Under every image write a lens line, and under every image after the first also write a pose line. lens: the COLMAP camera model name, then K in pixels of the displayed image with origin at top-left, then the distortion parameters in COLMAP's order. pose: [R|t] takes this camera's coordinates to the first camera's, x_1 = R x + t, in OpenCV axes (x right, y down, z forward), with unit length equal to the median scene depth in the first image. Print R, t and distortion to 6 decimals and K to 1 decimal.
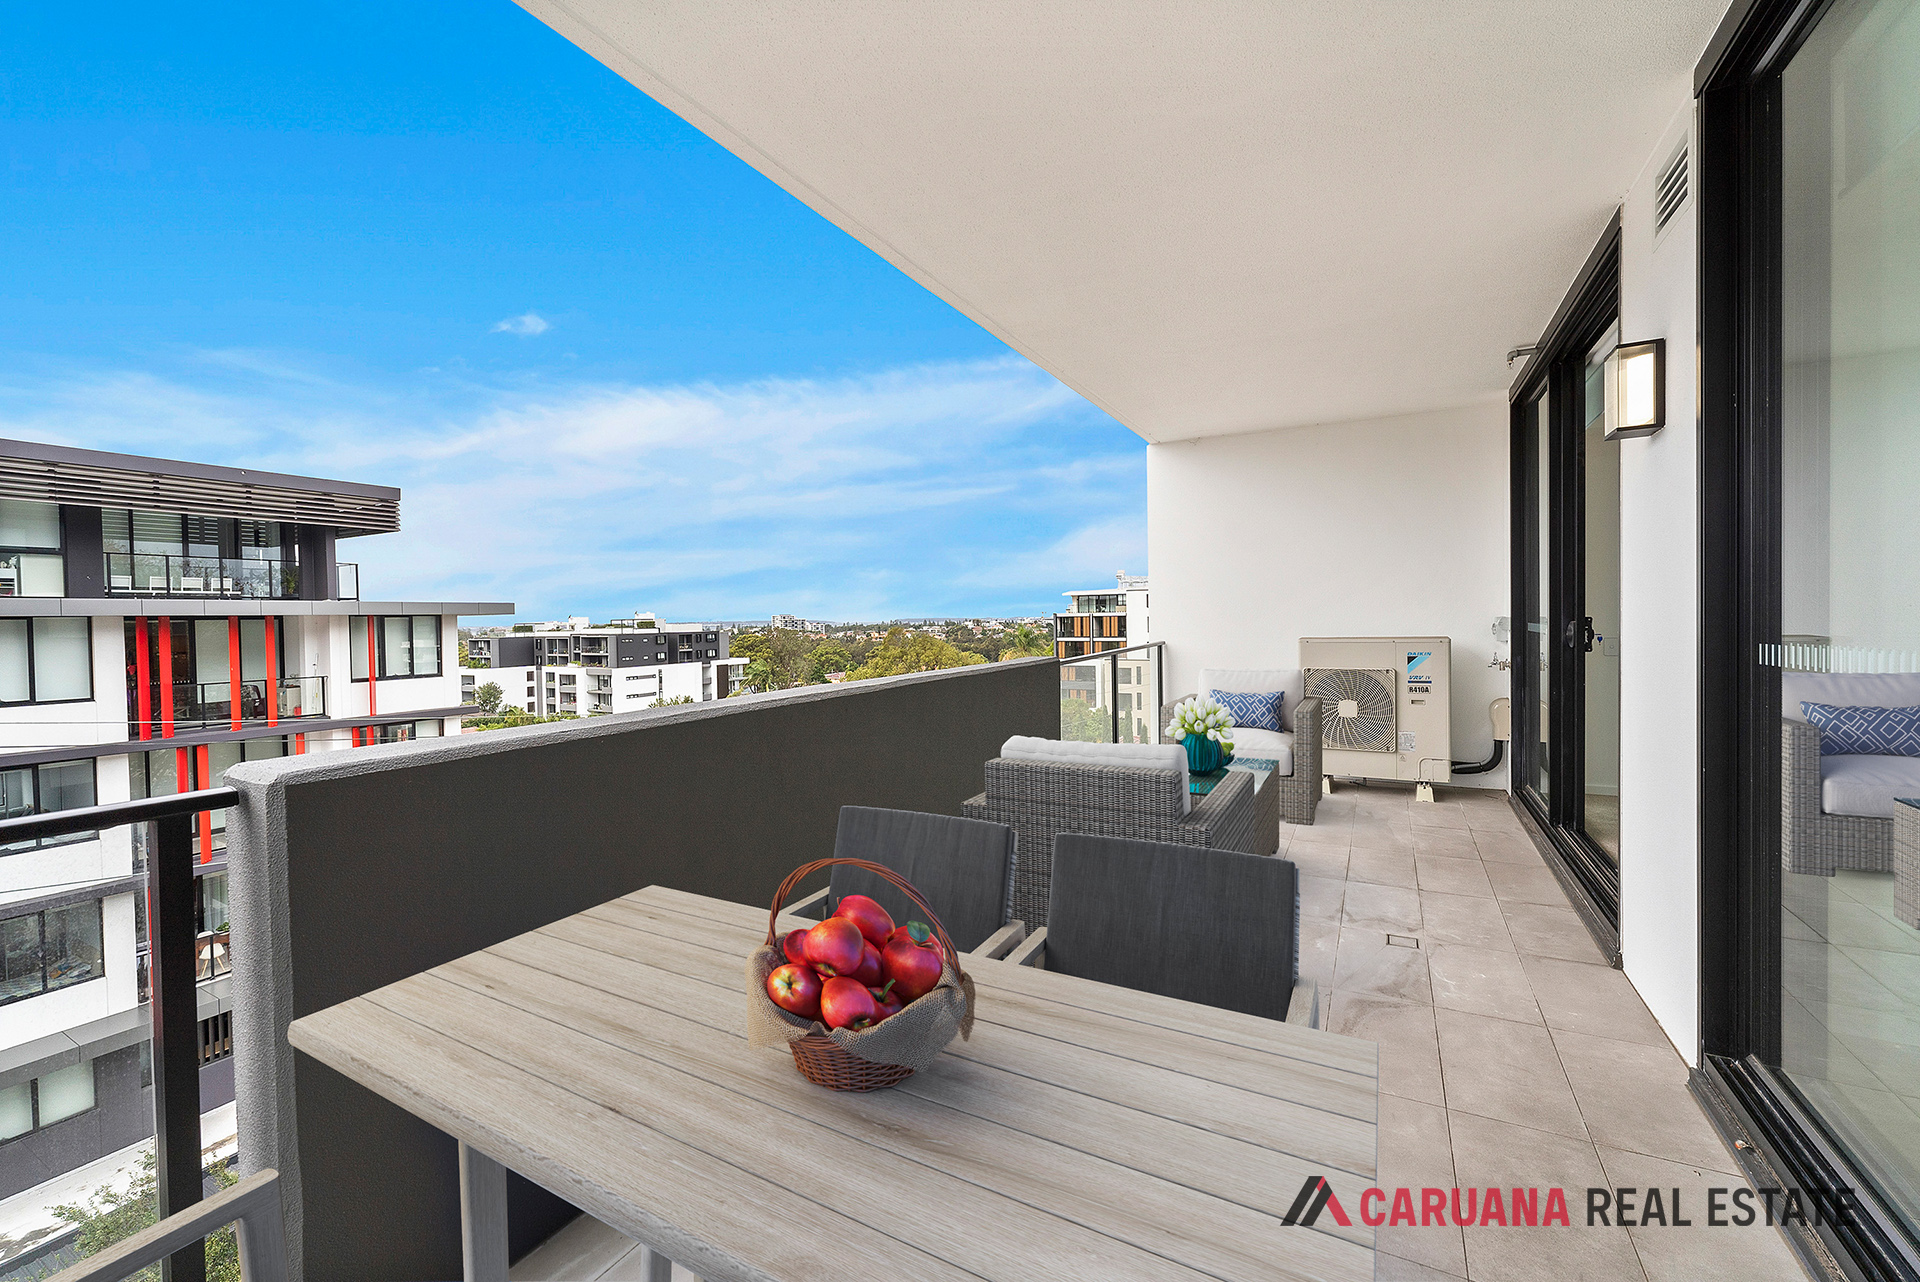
lens RADIAL K [[775.7, 0, 958.2], [0, 775.7, 628.8], [0, 0, 1]] dist [0.000666, 0.000047]
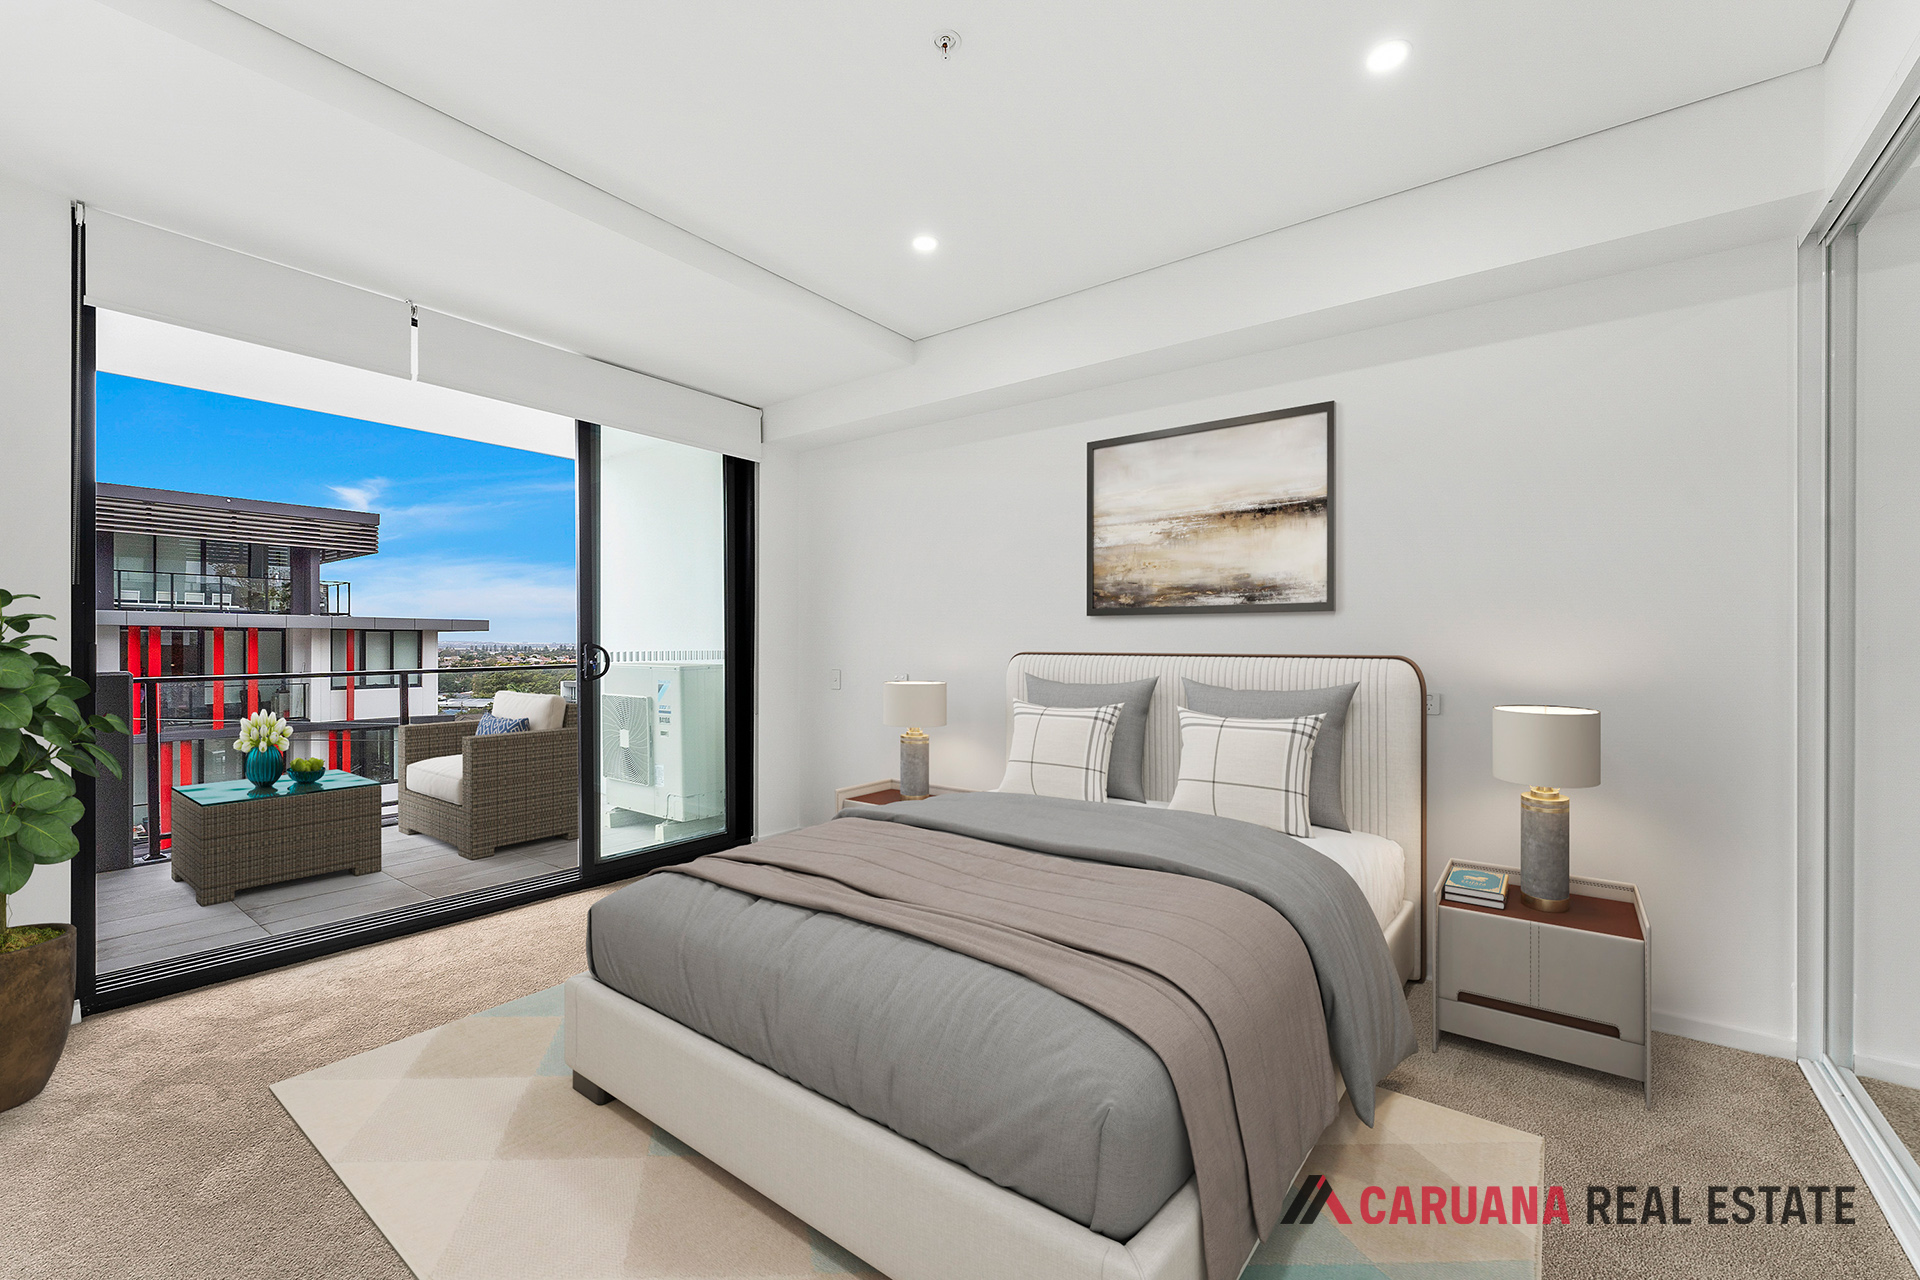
lens RADIAL K [[775.7, 0, 961.7], [0, 775.7, 647.5], [0, 0, 1]] dist [0.000666, 0.000047]
pose [[0.989203, 0.021803, -0.144921, 0.270450], [-0.023356, 0.999686, -0.009023, -0.001990], [0.144679, 0.012310, 0.989402, 0.034242]]
